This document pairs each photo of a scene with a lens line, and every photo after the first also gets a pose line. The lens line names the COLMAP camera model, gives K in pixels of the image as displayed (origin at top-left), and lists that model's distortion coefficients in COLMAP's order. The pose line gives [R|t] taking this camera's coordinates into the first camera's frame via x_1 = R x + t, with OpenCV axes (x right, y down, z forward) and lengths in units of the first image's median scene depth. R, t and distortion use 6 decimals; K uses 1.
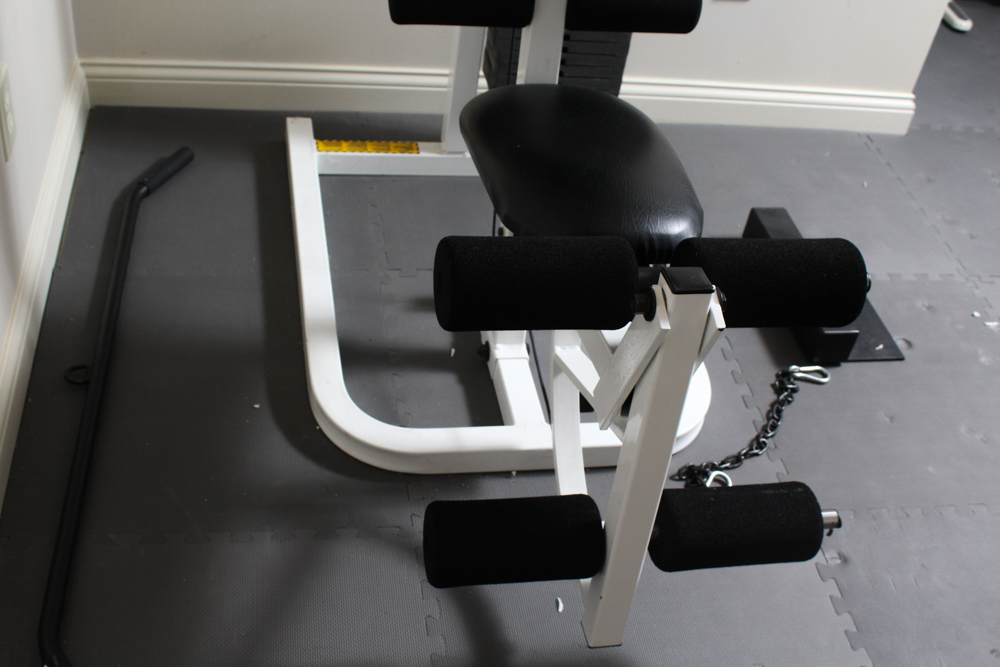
lens RADIAL K [[1134.5, 0, 477.1], [0, 1134.5, 324.4], [0, 0, 1]] dist [-0.059374, 0.000000]
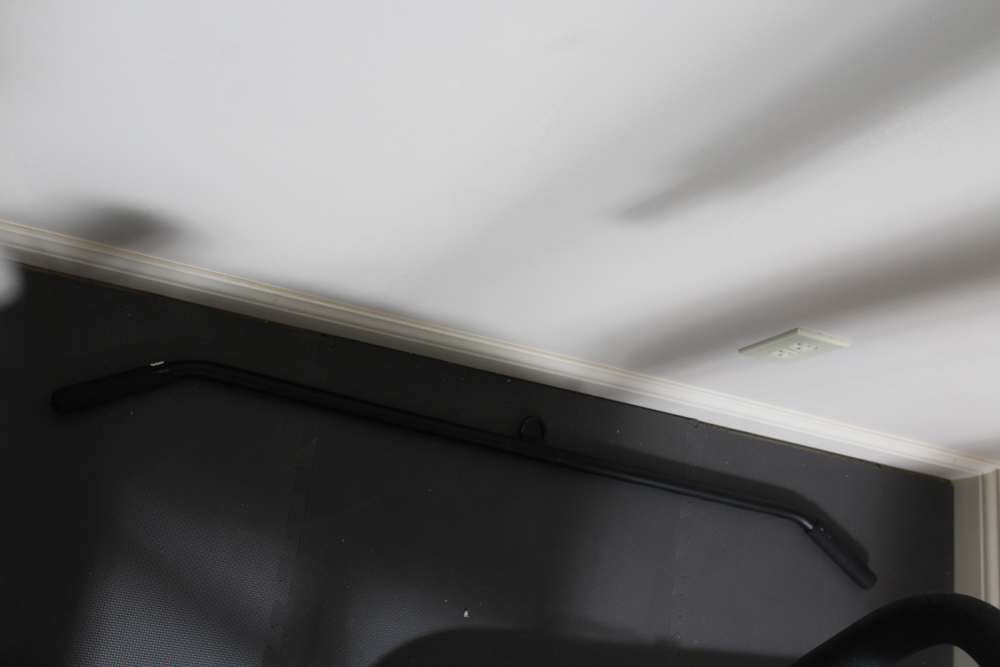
lens RADIAL K [[917.7, 0, 499.1], [0, 917.7, 341.3], [0, 0, 1]] dist [-0.074691, 0.000000]
pose [[-0.222895, 0.872572, -0.434668, -0.074726], [-0.876720, 0.015528, 0.480749, -0.295609], [0.426238, 0.488239, 0.761541, 0.353767]]
